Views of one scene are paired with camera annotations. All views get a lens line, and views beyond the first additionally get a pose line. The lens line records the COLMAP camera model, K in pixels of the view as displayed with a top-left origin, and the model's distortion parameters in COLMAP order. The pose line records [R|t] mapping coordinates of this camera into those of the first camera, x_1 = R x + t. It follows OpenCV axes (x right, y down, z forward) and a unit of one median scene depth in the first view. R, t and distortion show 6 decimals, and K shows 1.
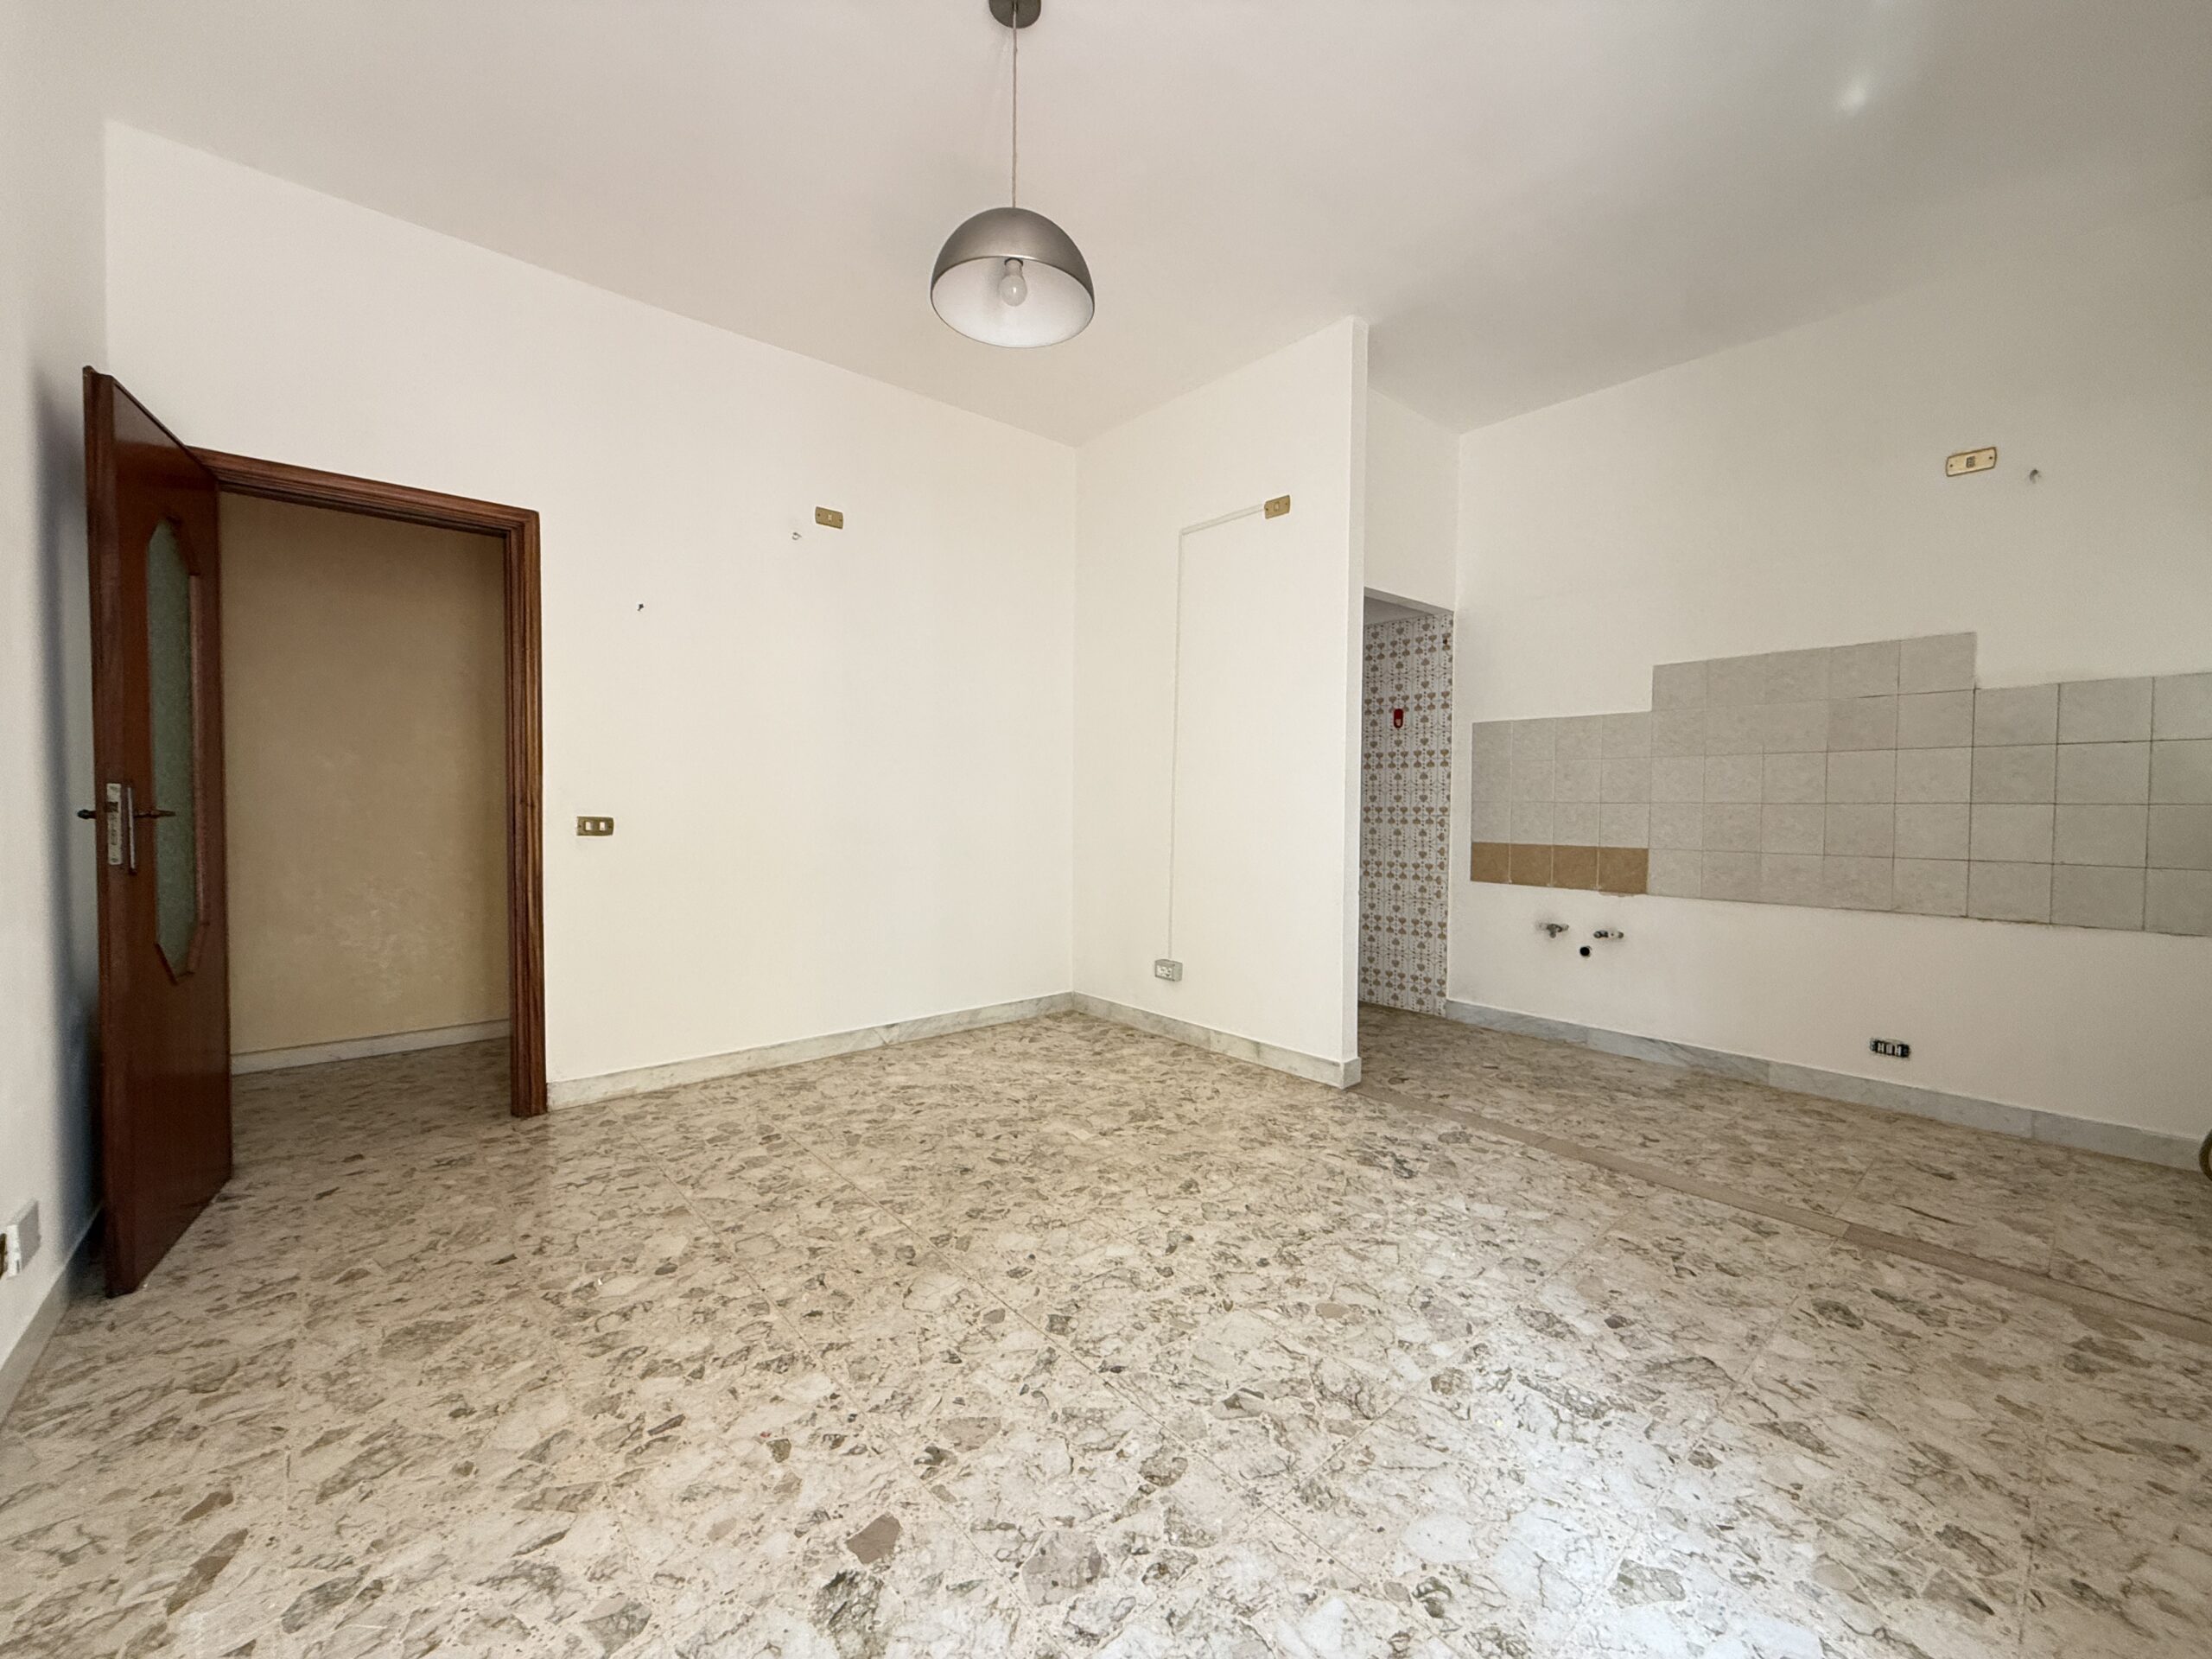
lens RADIAL K [[879.6, 0, 1100.2], [0, 879.6, 829.0], [0, 0, 1]] dist [-0.000549, 0.000051]
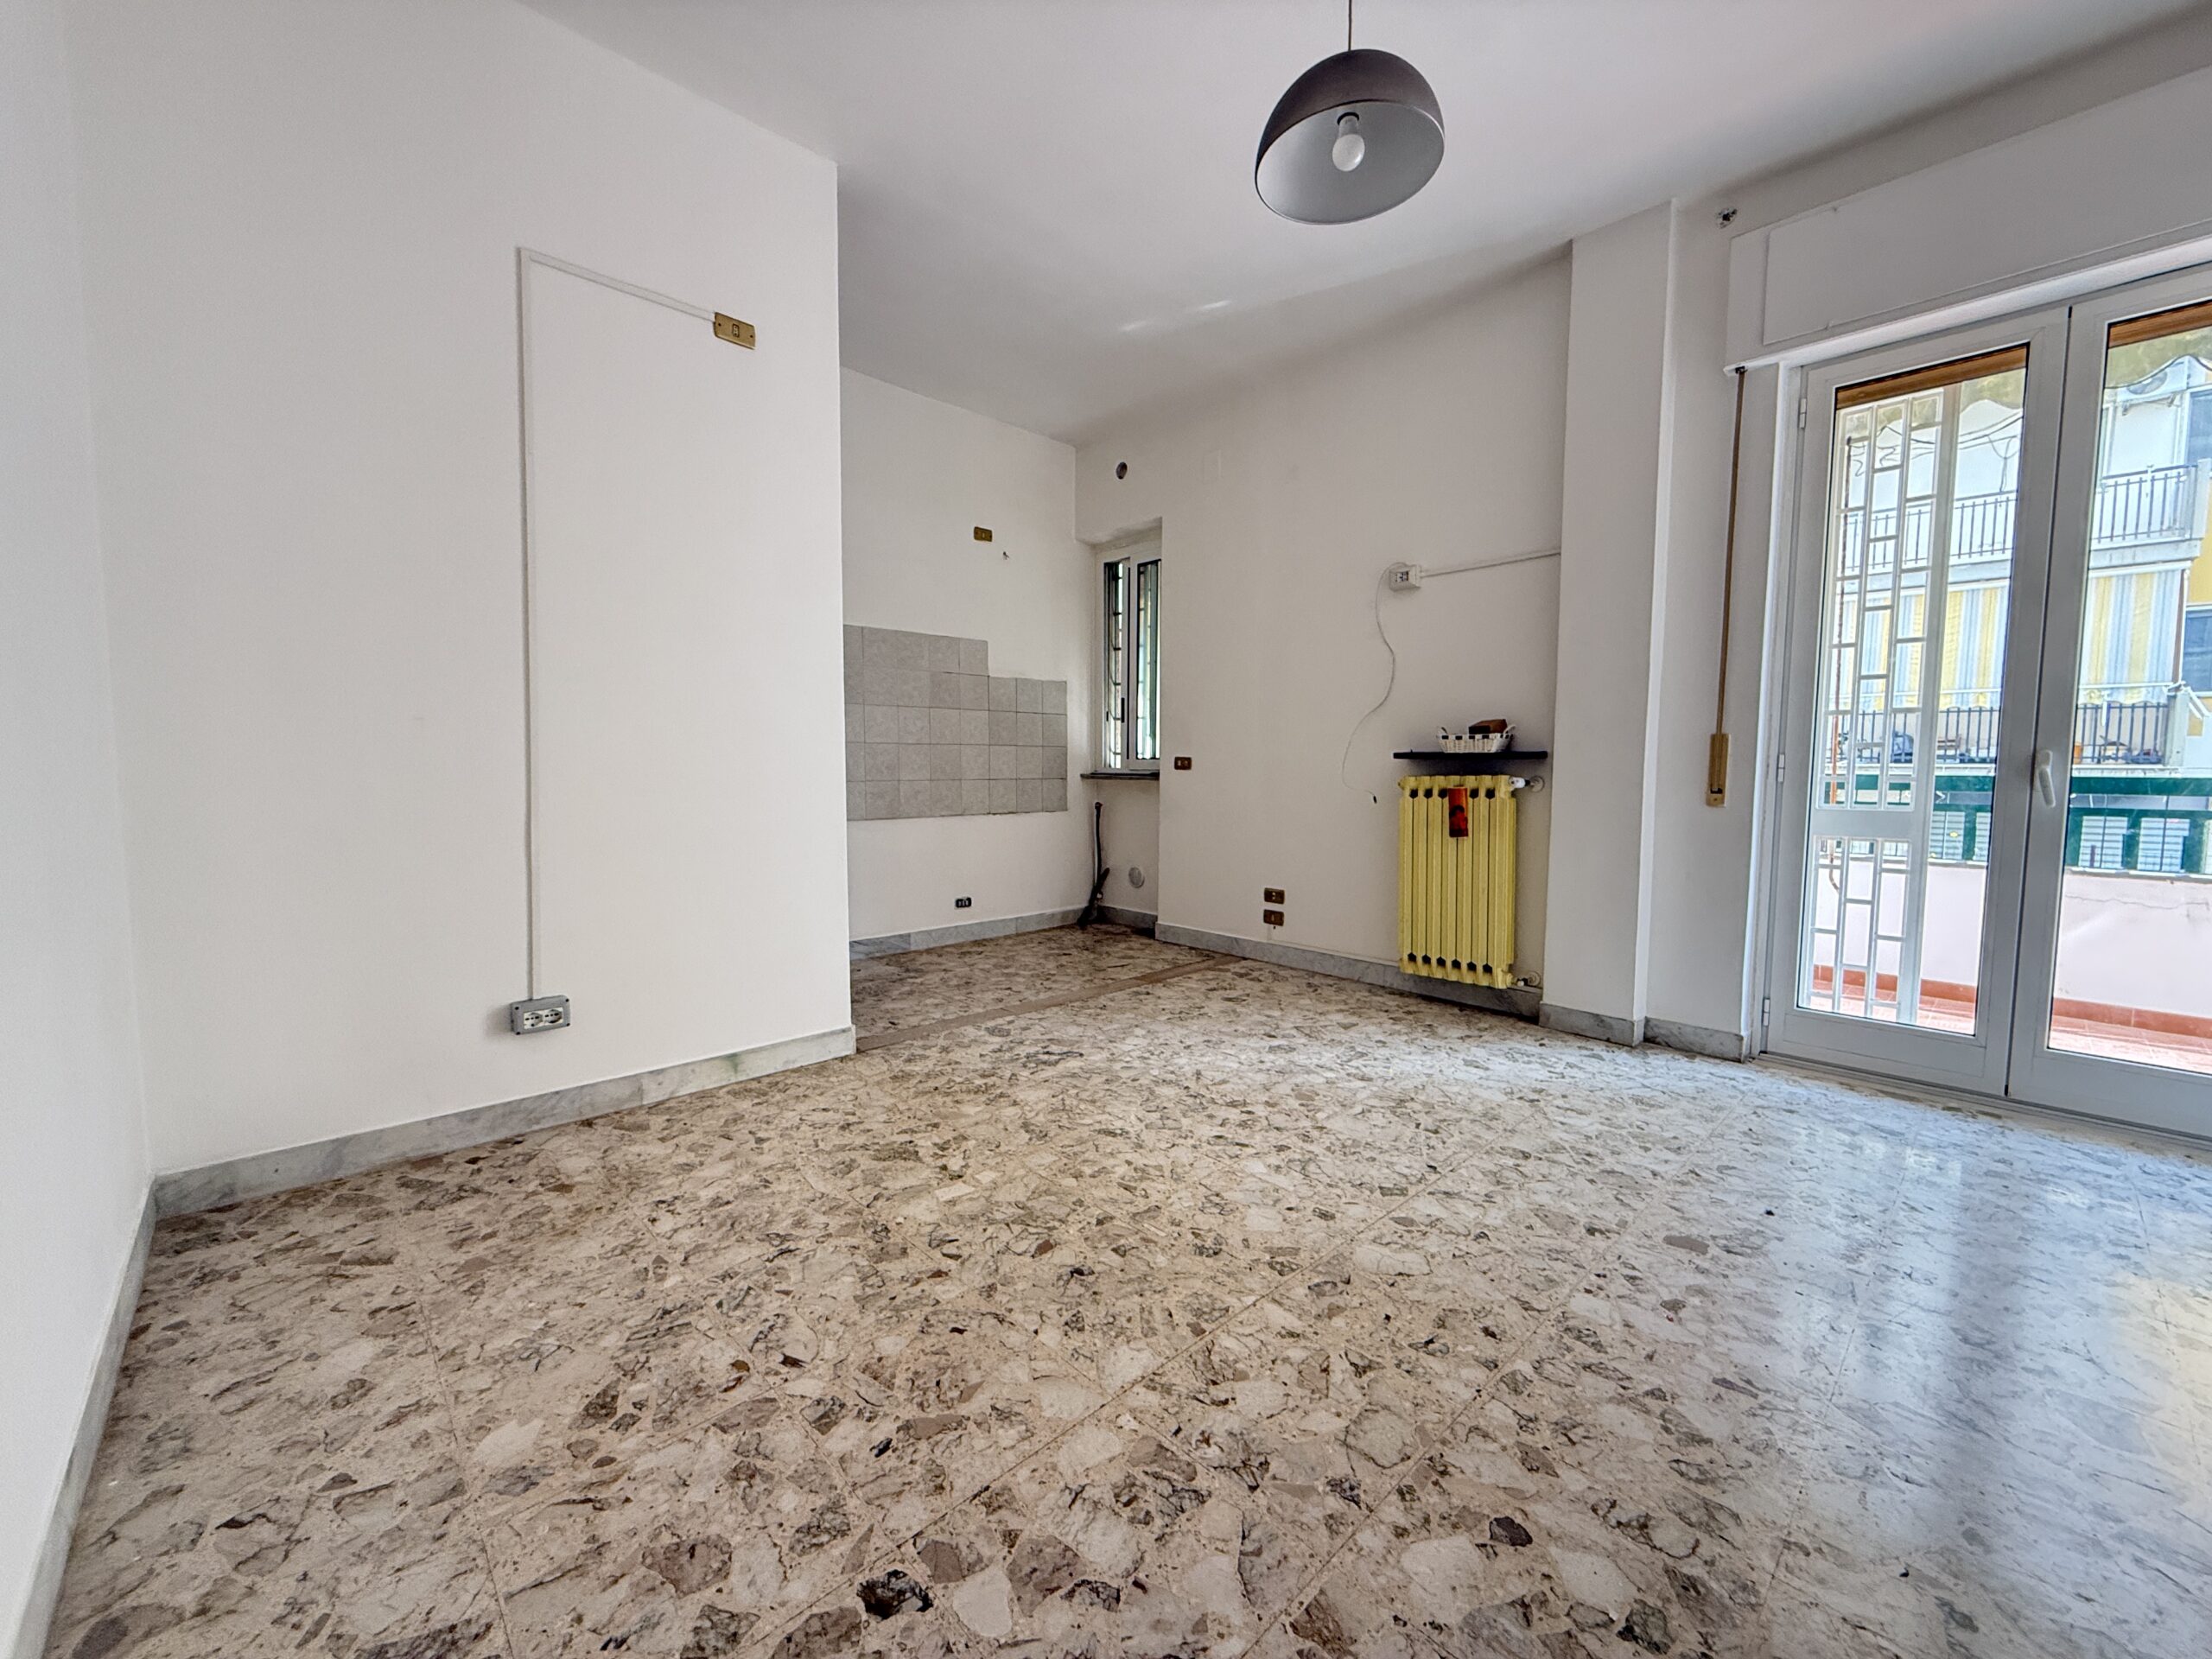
lens RADIAL K [[879.6, 0, 1100.2], [0, 879.6, 829.0], [0, 0, 1]] dist [-0.000549, 0.000051]
pose [[-0.047269, -0.080831, 0.995606, -0.896334], [0.025912, 0.996286, 0.082116, -0.002524], [-0.998546, 0.029680, -0.044999, 1.135030]]
